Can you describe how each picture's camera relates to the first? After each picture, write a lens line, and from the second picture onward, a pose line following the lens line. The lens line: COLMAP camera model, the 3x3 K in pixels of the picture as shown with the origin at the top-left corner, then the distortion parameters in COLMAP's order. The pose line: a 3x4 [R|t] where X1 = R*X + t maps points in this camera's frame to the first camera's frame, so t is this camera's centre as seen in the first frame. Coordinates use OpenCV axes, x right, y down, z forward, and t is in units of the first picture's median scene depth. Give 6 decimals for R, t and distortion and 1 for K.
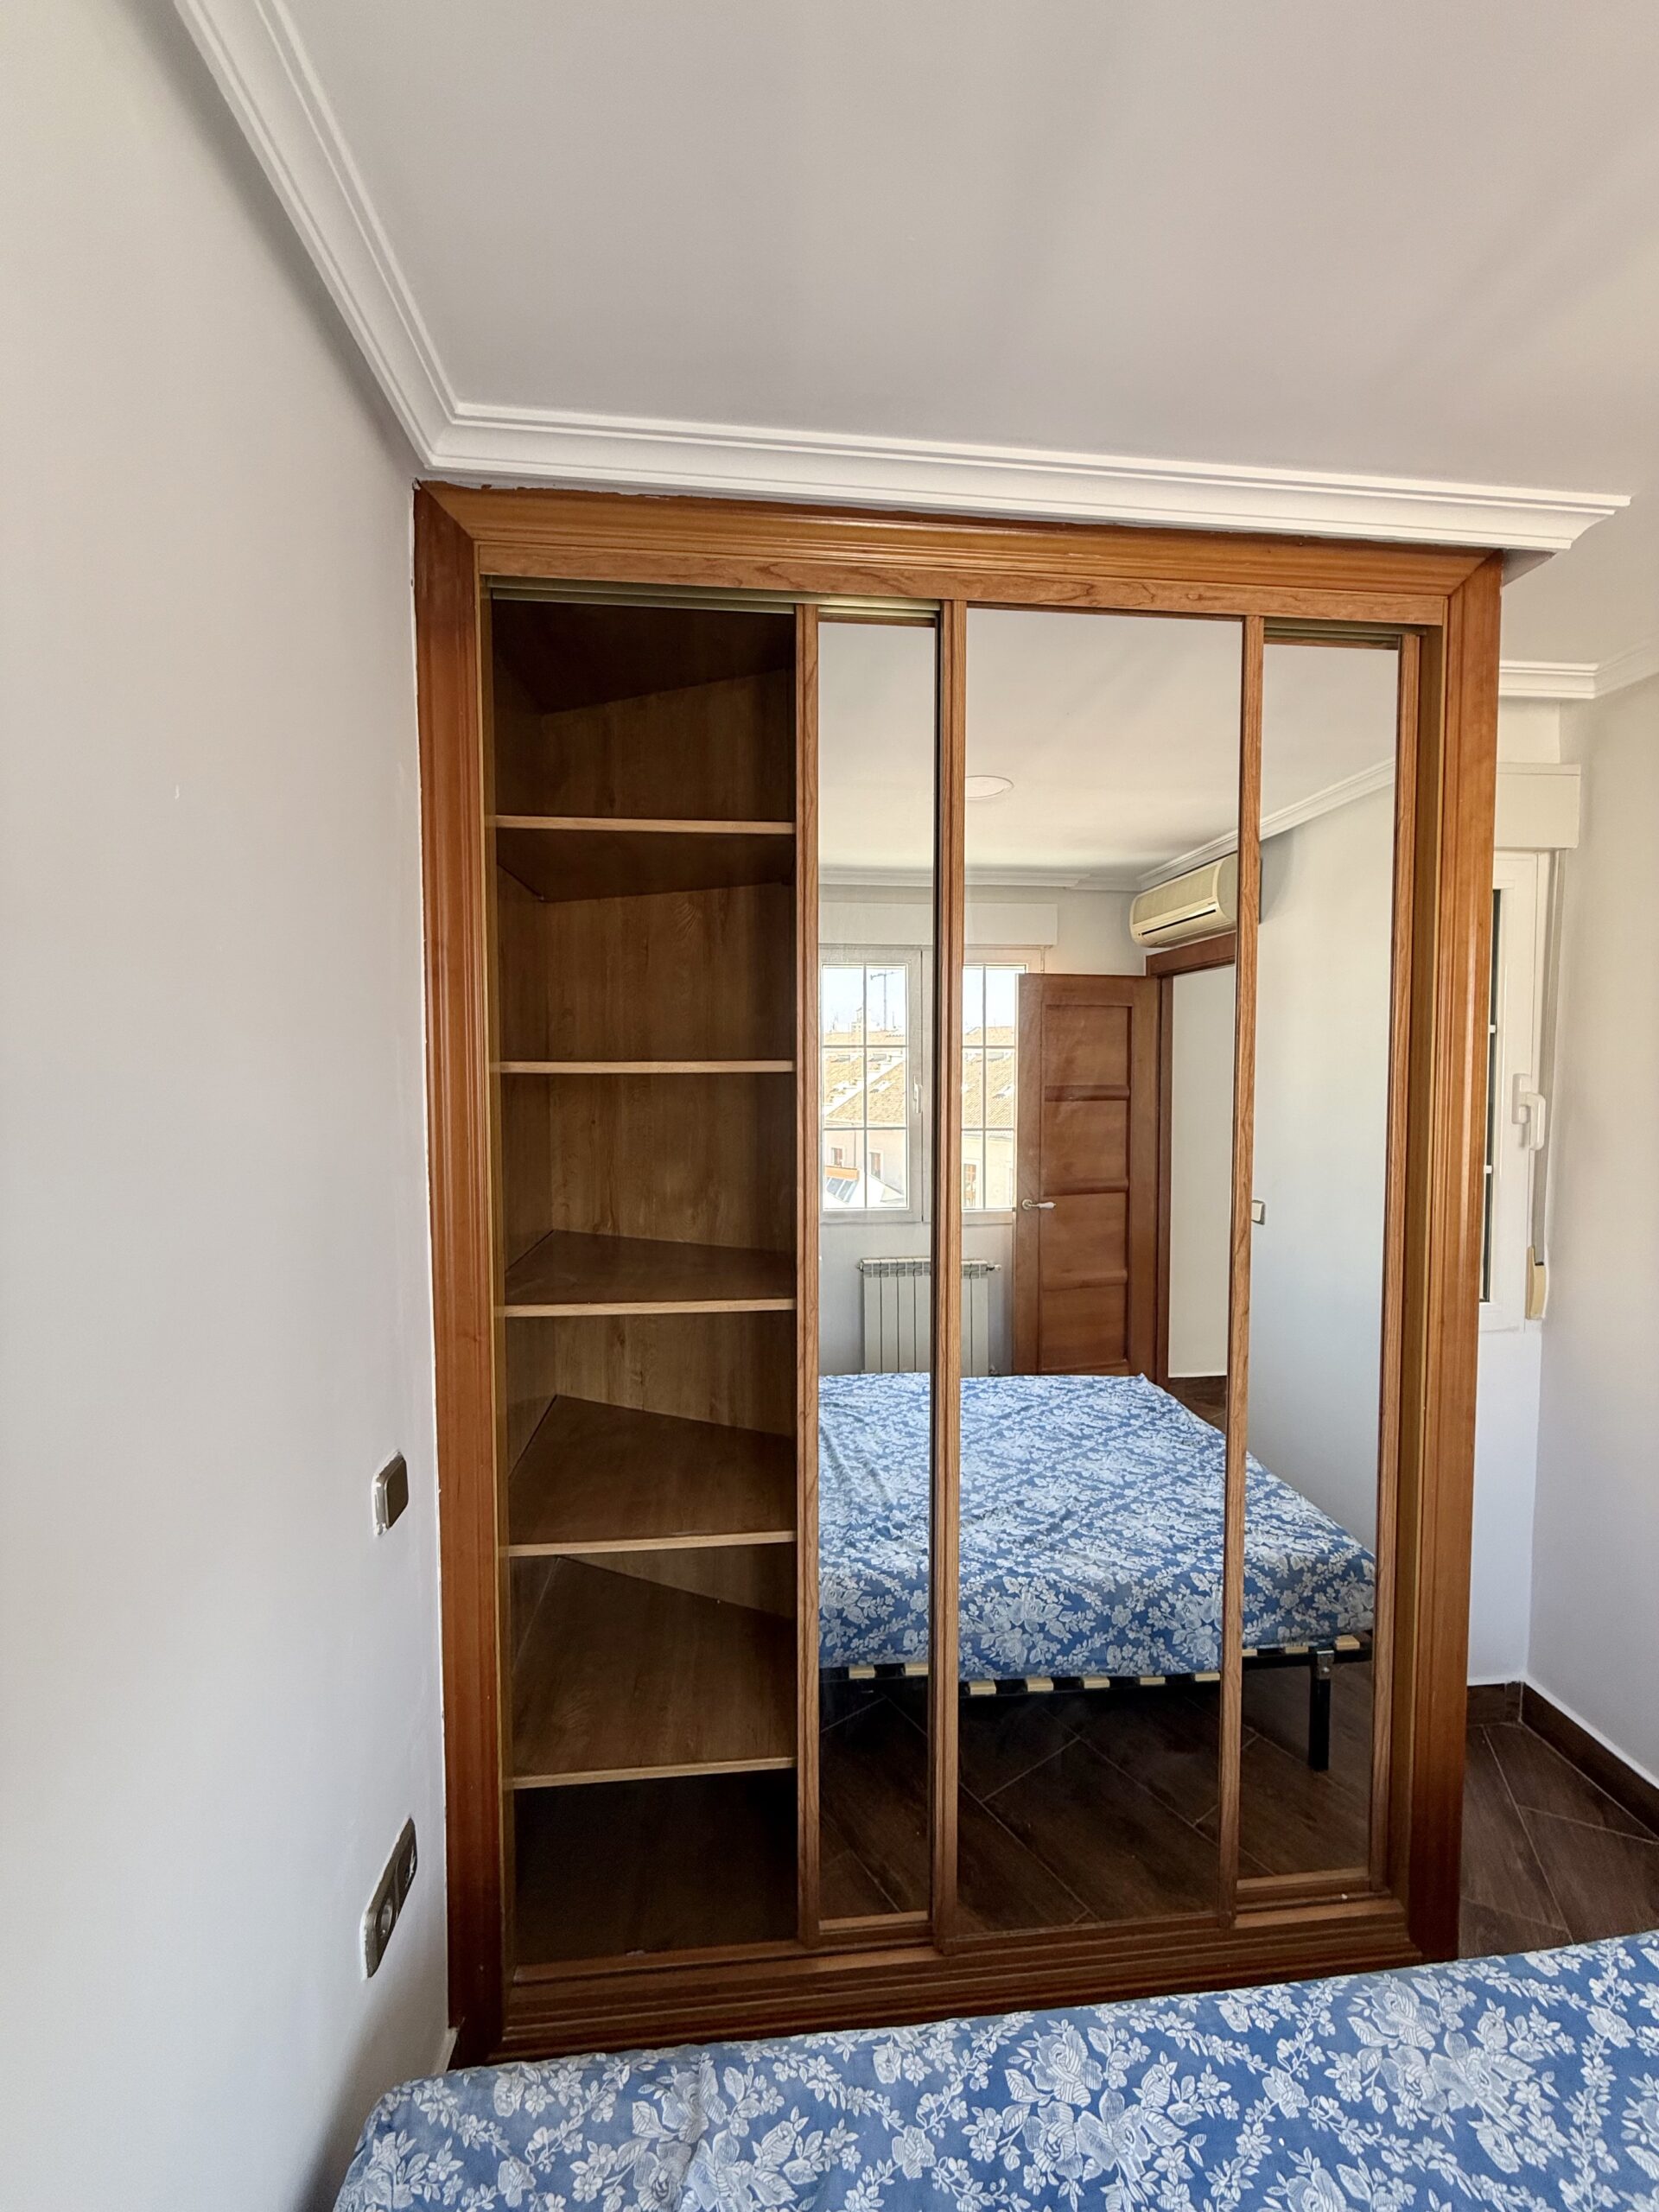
lens RADIAL K [[877.3, 0, 827.4], [0, 877.3, 1094.7], [0, 0, 1]] dist [-0.002441, 0.000448]
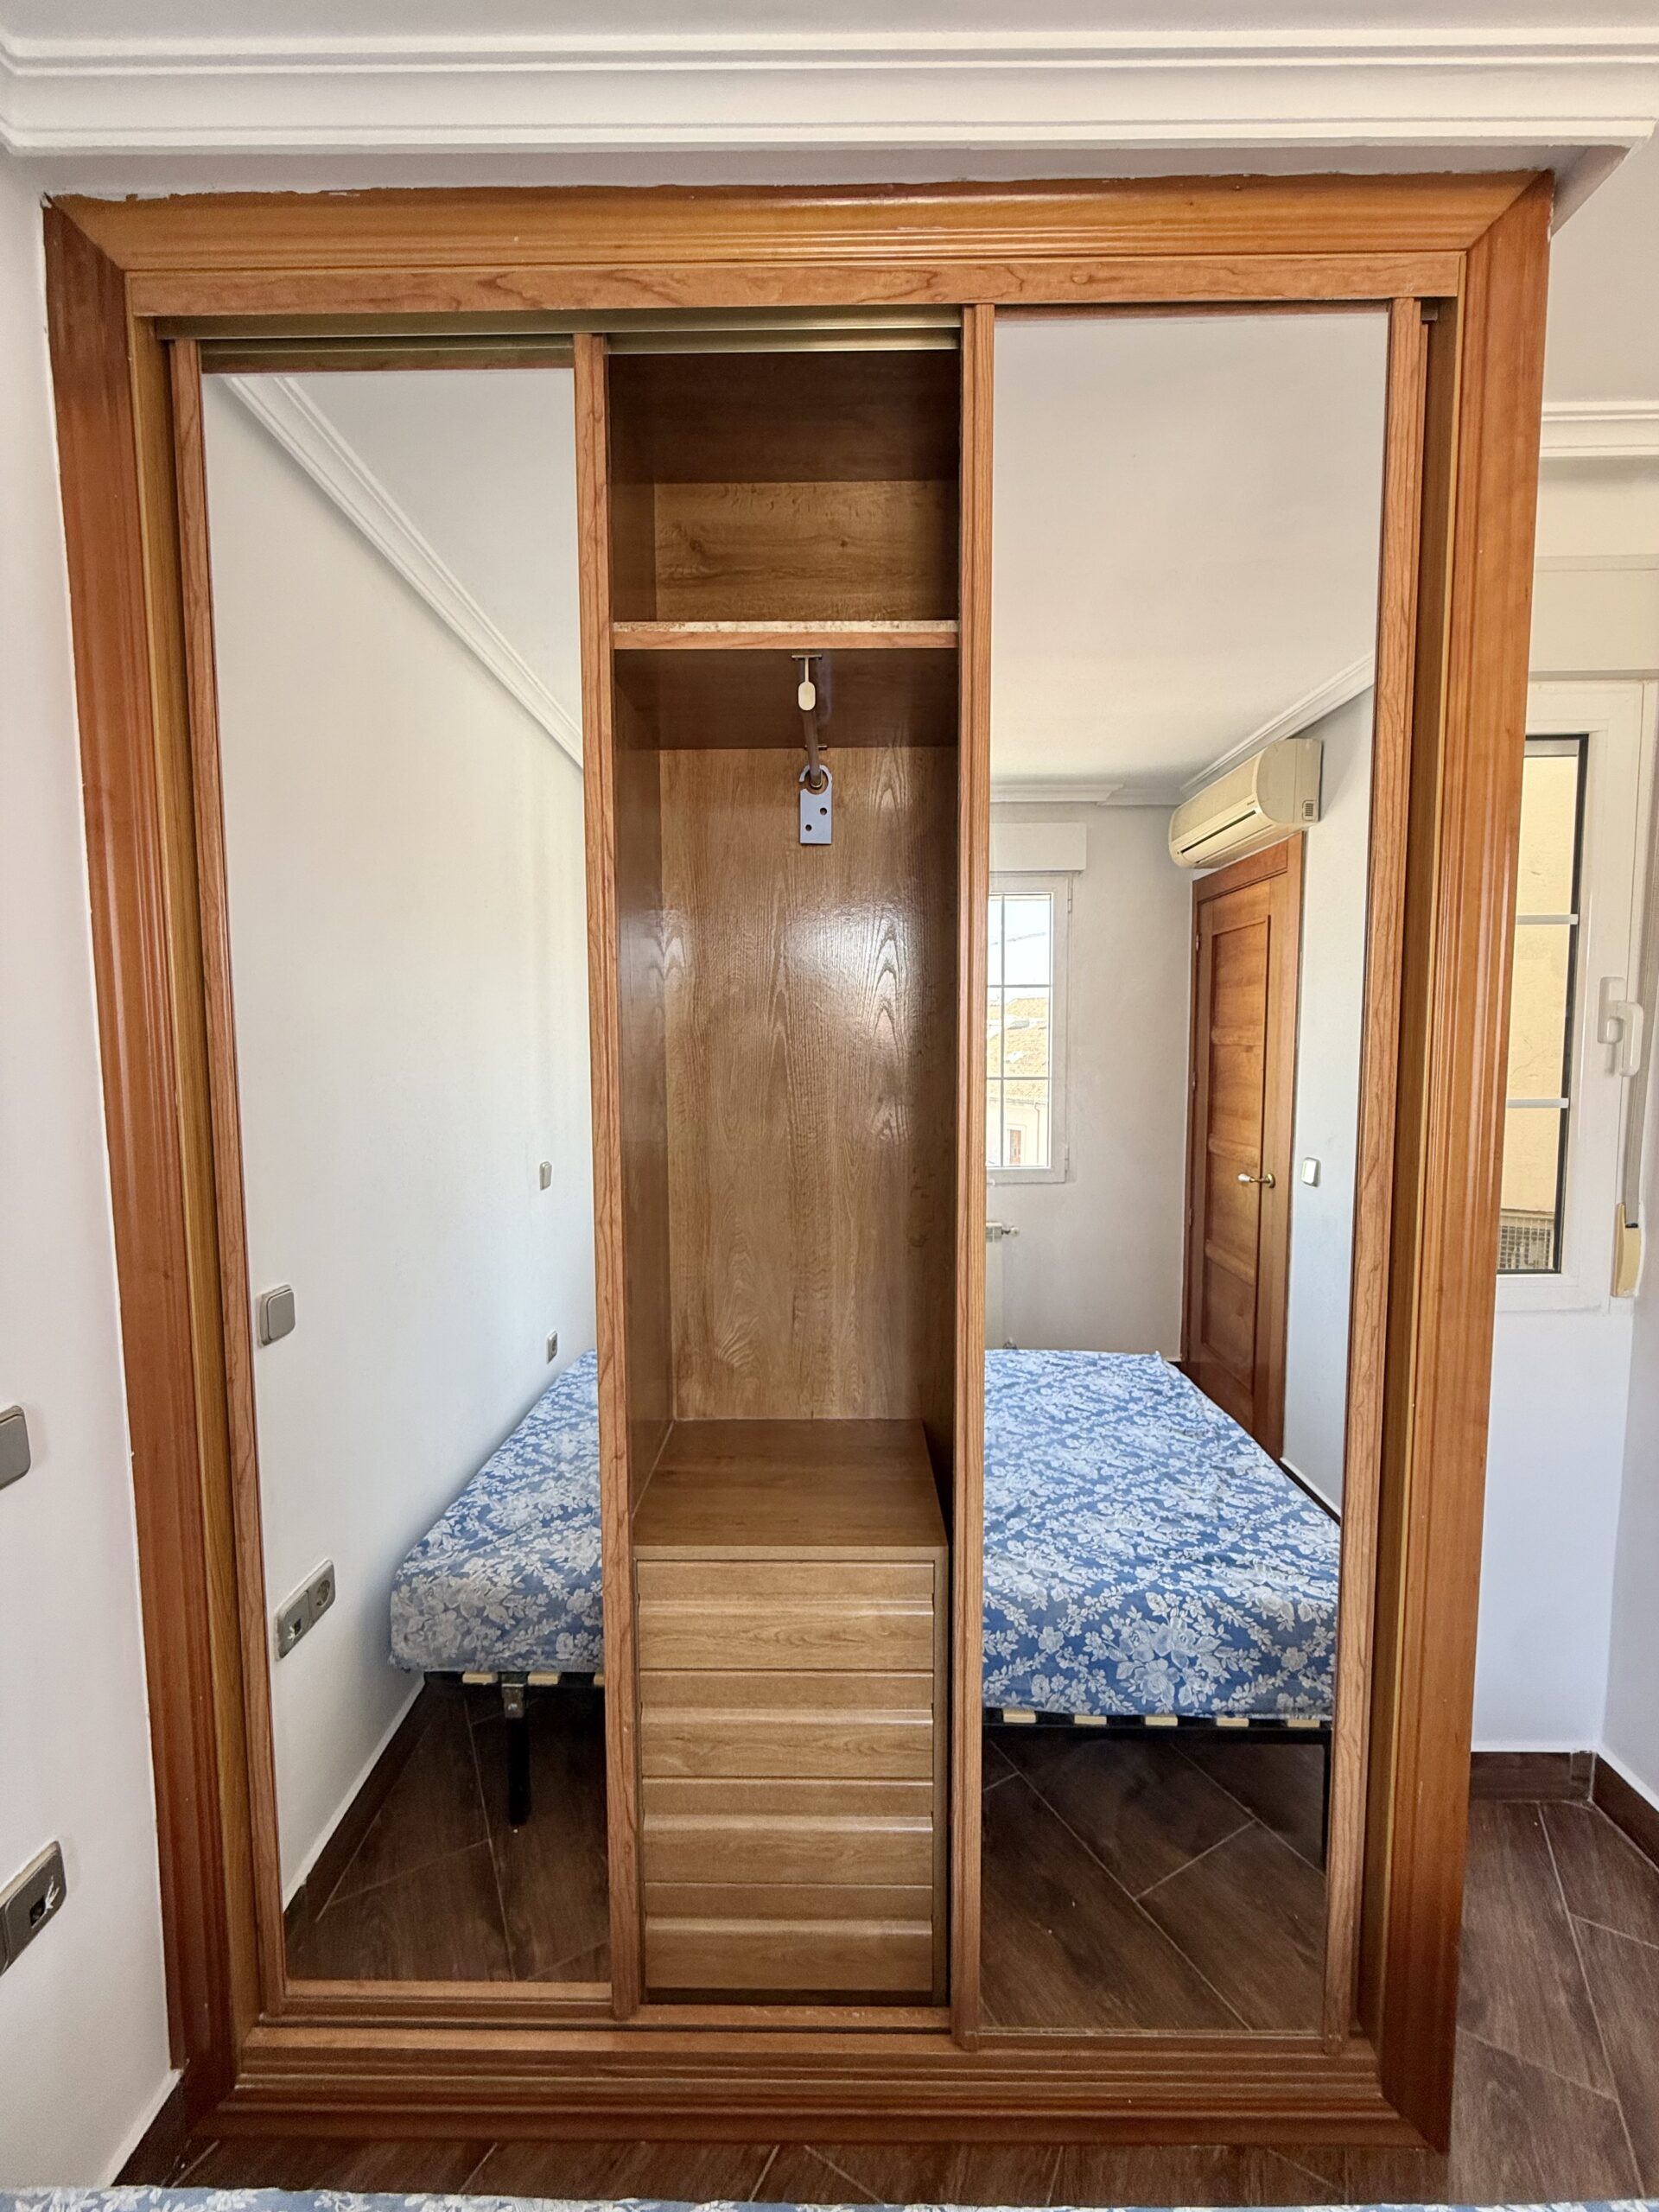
lens RADIAL K [[877.3, 0, 832.9], [0, 877.3, 1095.3], [0, 0, 1]] dist [-0.002441, 0.000448]
pose [[0.993827, 0.002987, -0.110897, 0.220911], [0.000641, 0.999466, 0.032666, 0.058410], [0.110936, -0.032535, 0.993295, 0.178853]]
